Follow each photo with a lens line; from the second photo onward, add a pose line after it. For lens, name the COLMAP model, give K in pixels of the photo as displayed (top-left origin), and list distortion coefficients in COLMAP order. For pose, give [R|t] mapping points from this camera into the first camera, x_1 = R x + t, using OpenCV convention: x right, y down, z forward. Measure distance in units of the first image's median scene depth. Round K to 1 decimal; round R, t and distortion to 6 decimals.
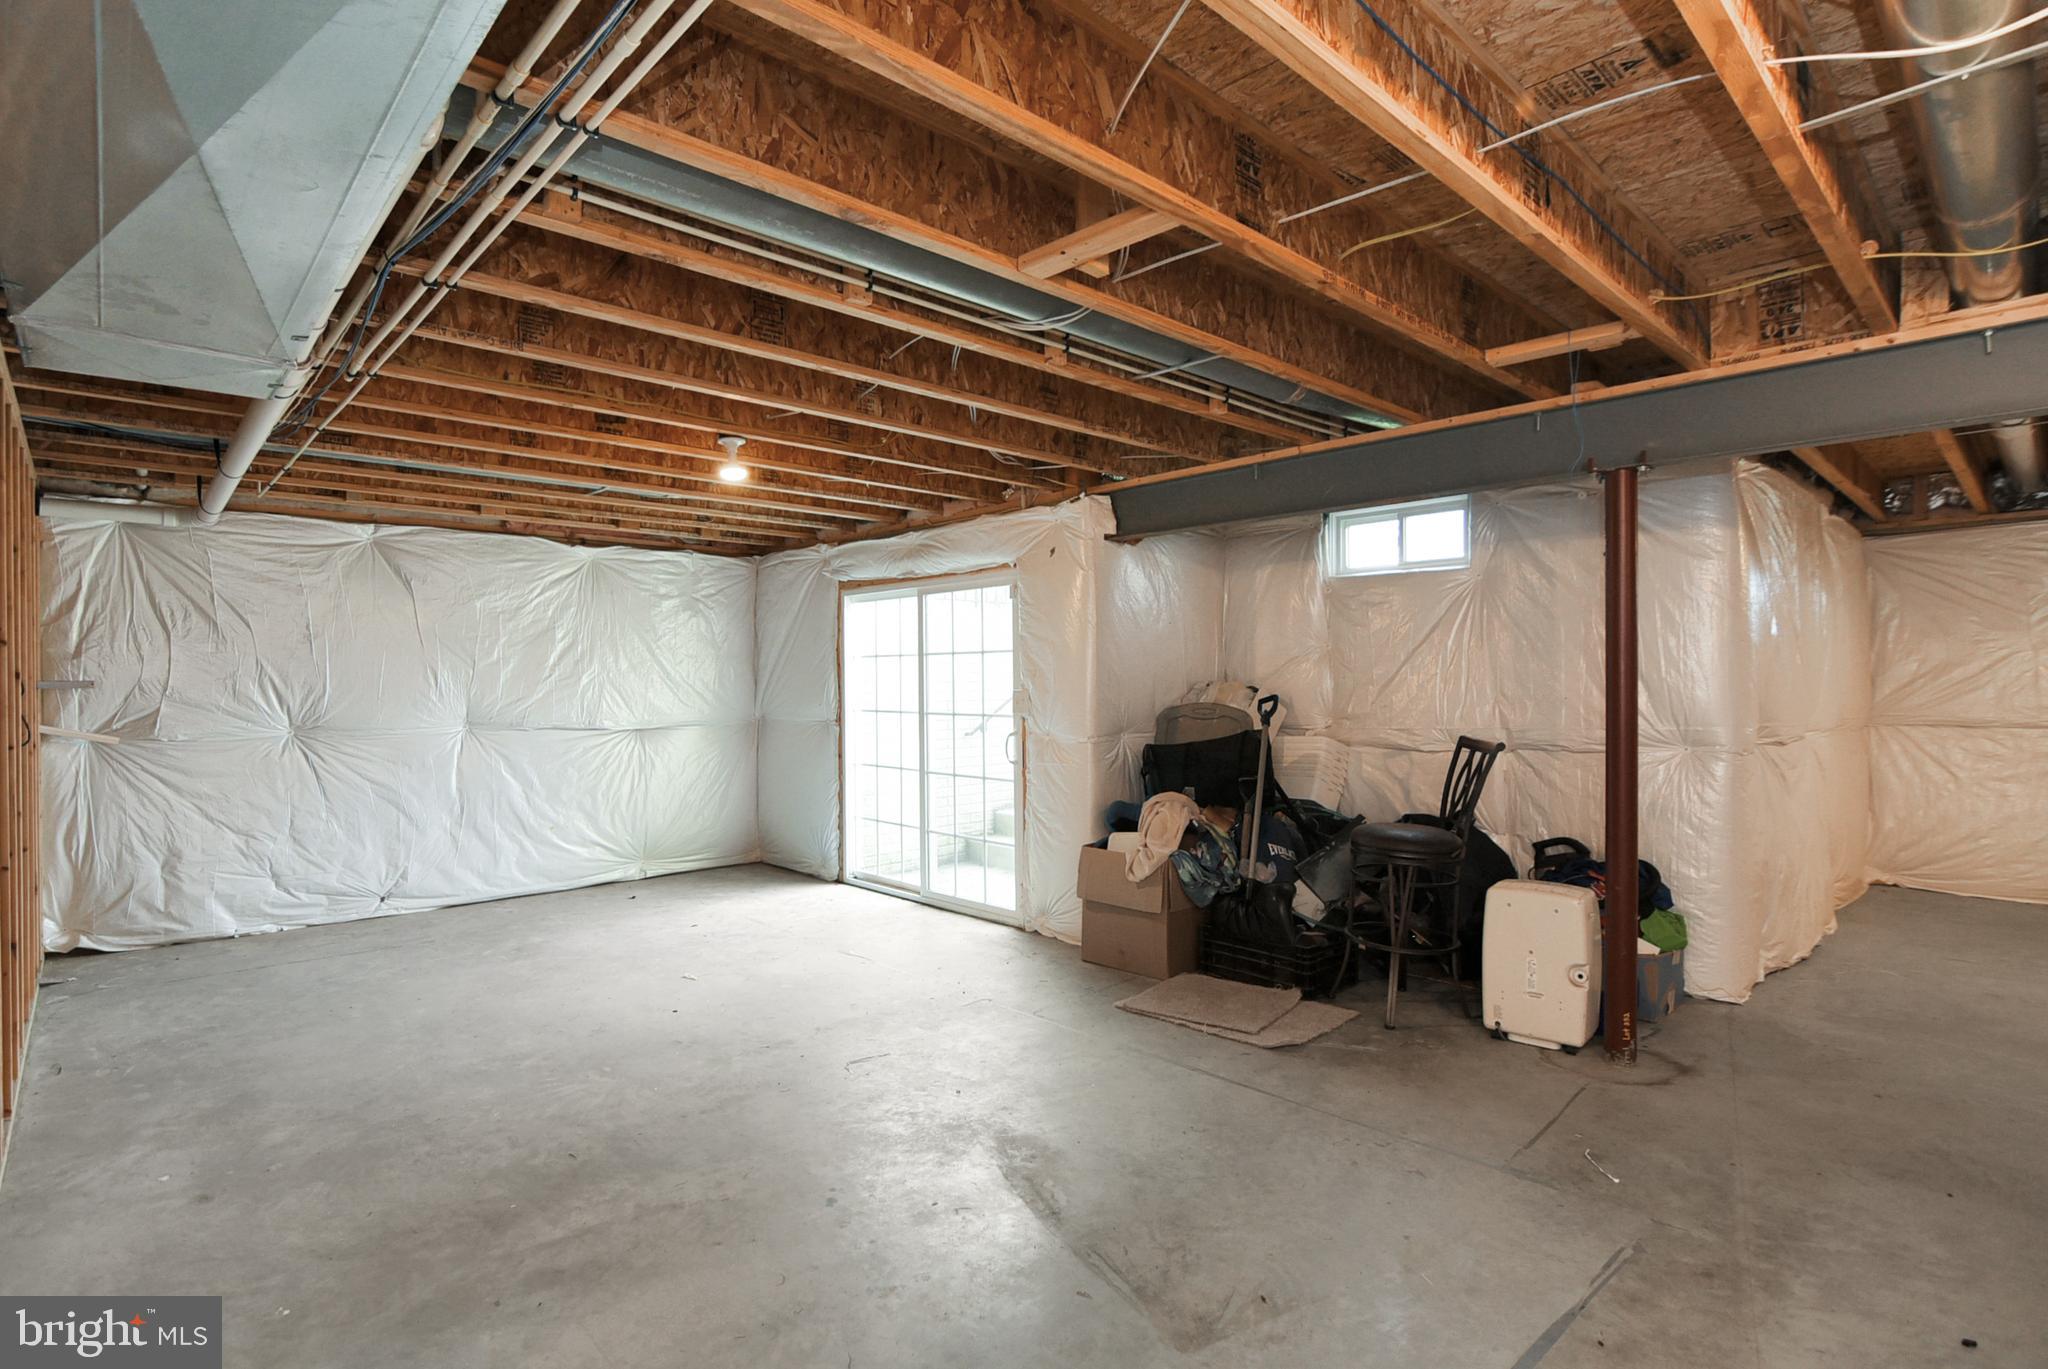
lens RADIAL K [[1008.1, 0, 1024.5], [0, 1008.1, 684.0], [0, 0, 1]] dist [-0.024579, 0.005462]
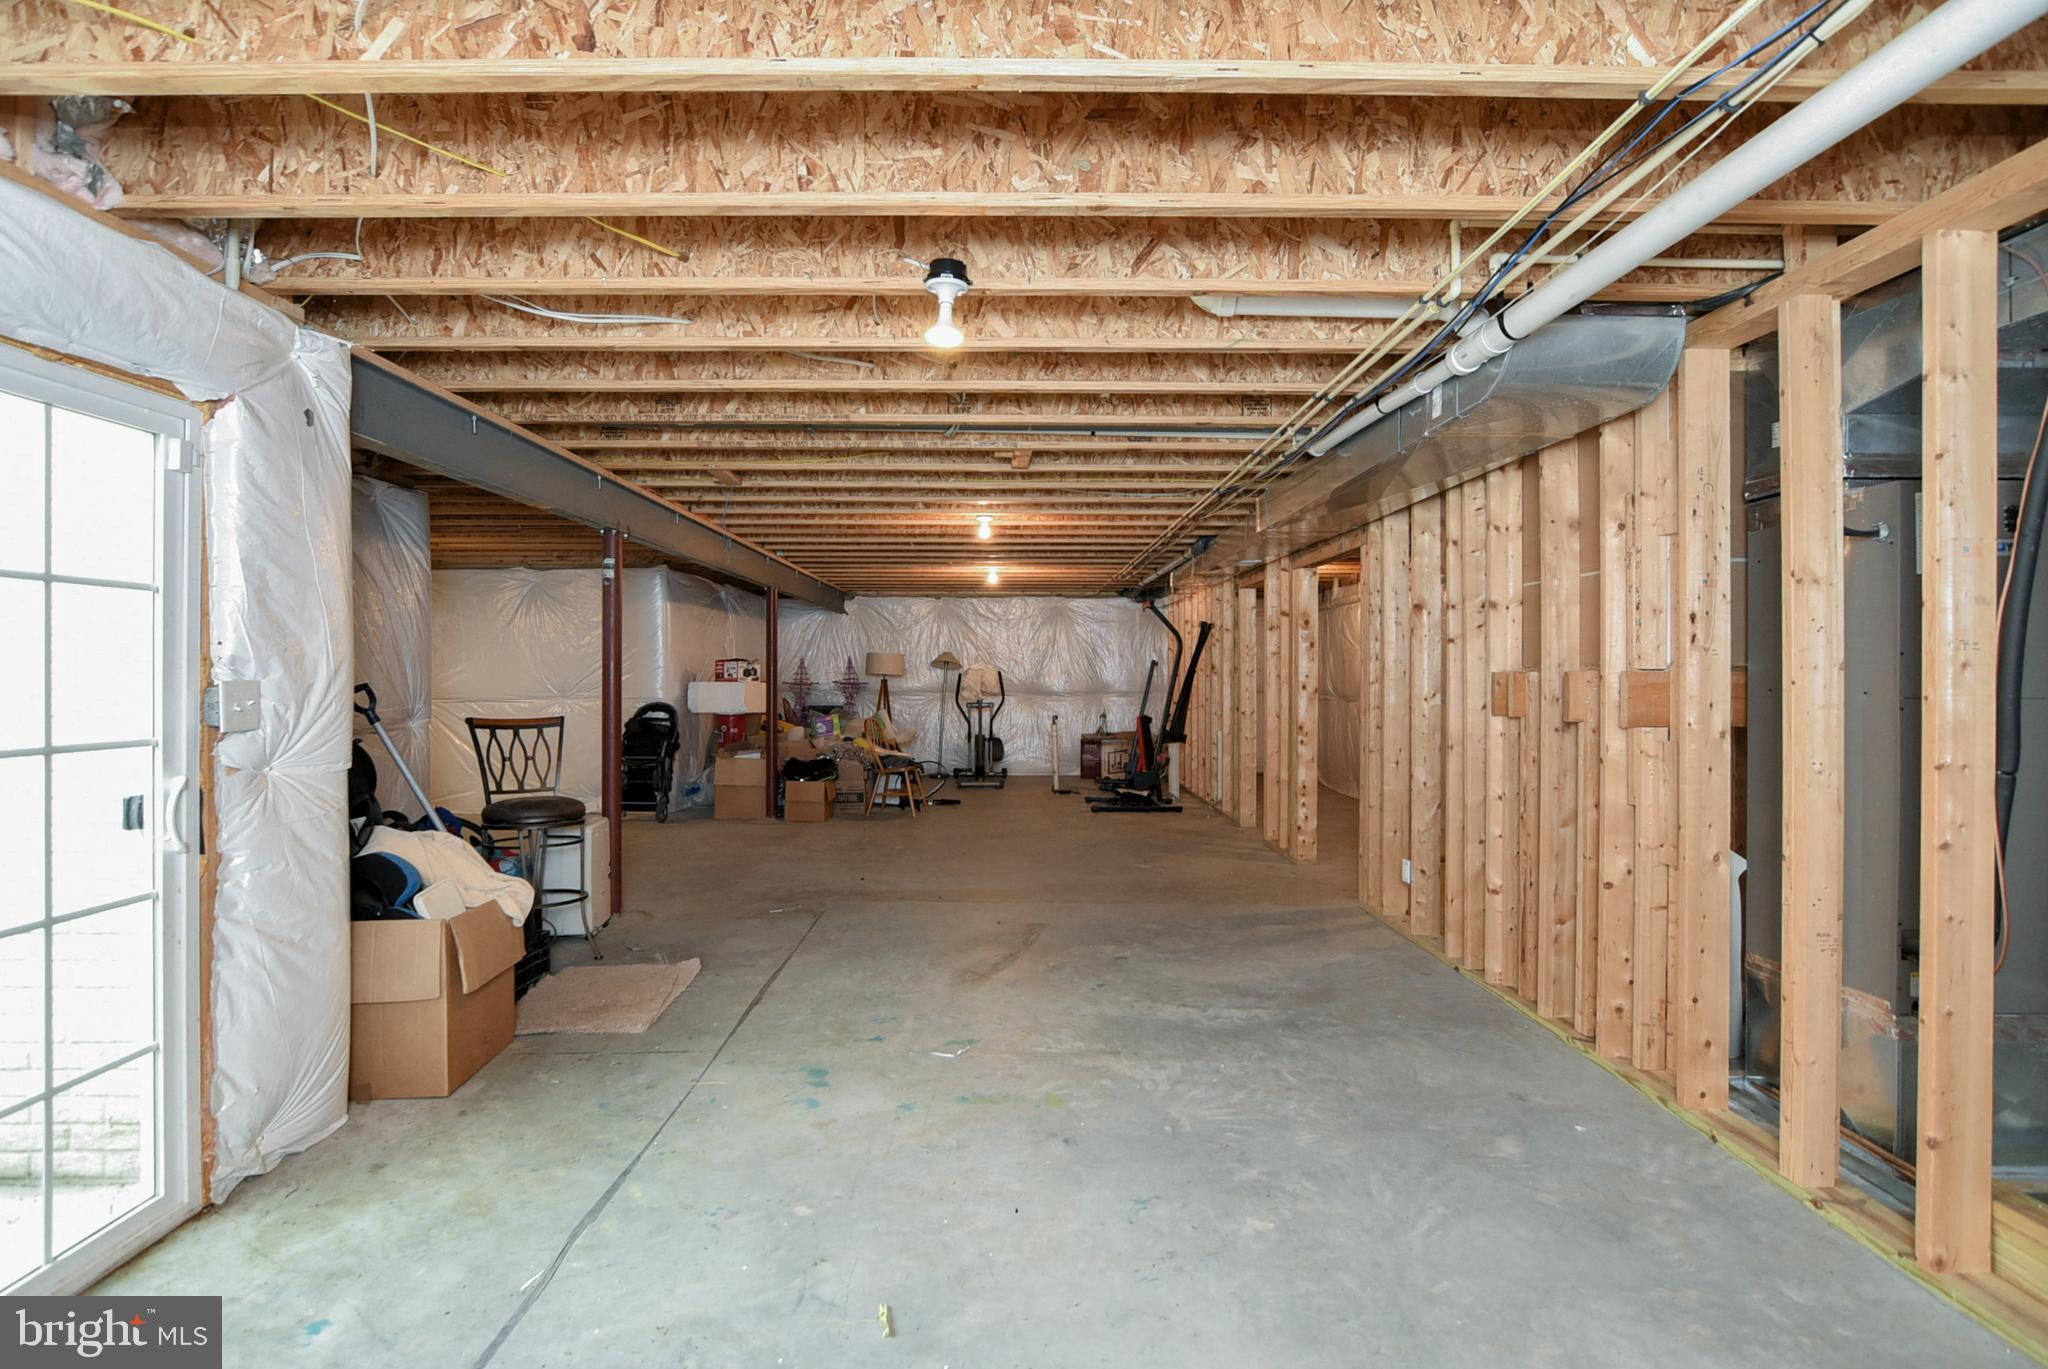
lens RADIAL K [[1008.1, 0, 1023.7], [0, 1008.1, 676.5], [0, 0, 1]] dist [-0.024579, 0.005462]
pose [[-0.736830, 0.000494, 0.676078, -1.064175], [0.006508, 0.999959, 0.006362, 0.005047], [-0.676047, 0.009088, -0.736803, 2.017637]]
